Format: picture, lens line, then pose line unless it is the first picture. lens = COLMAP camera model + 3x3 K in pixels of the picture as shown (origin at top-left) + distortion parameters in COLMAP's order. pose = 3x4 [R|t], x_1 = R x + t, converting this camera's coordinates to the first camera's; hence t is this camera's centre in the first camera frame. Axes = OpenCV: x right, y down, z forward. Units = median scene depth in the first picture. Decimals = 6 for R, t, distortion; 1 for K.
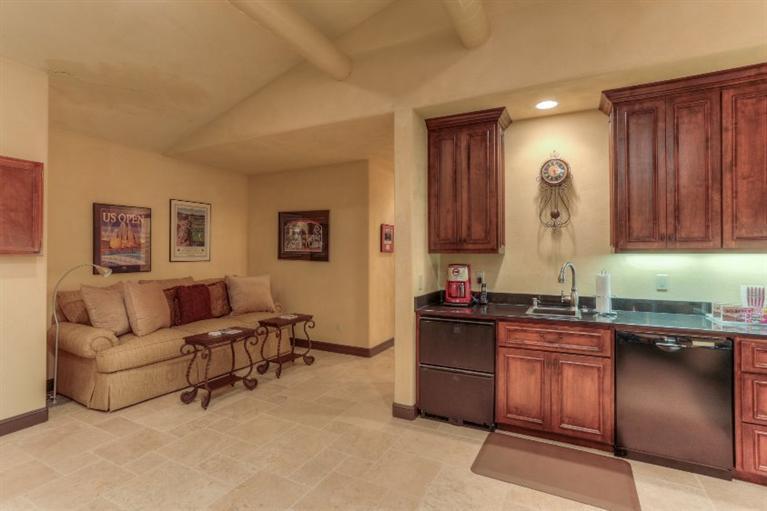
lens RADIAL K [[368.5, 0, 382.1], [0, 368.5, 247.8], [0, 0, 1]] dist [-0.047554, 0.029645]
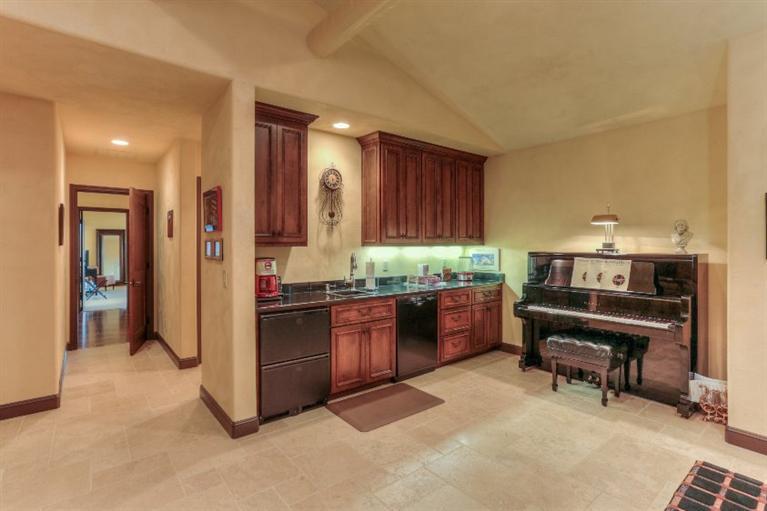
lens RADIAL K [[368.5, 0, 382.1], [0, 368.5, 247.8], [0, 0, 1]] dist [-0.047554, 0.029645]
pose [[0.423444, -0.004765, 0.905910, -0.638126], [-0.008588, 0.999920, 0.009274, 0.007834], [-0.905881, -0.011708, 0.423369, 0.367037]]
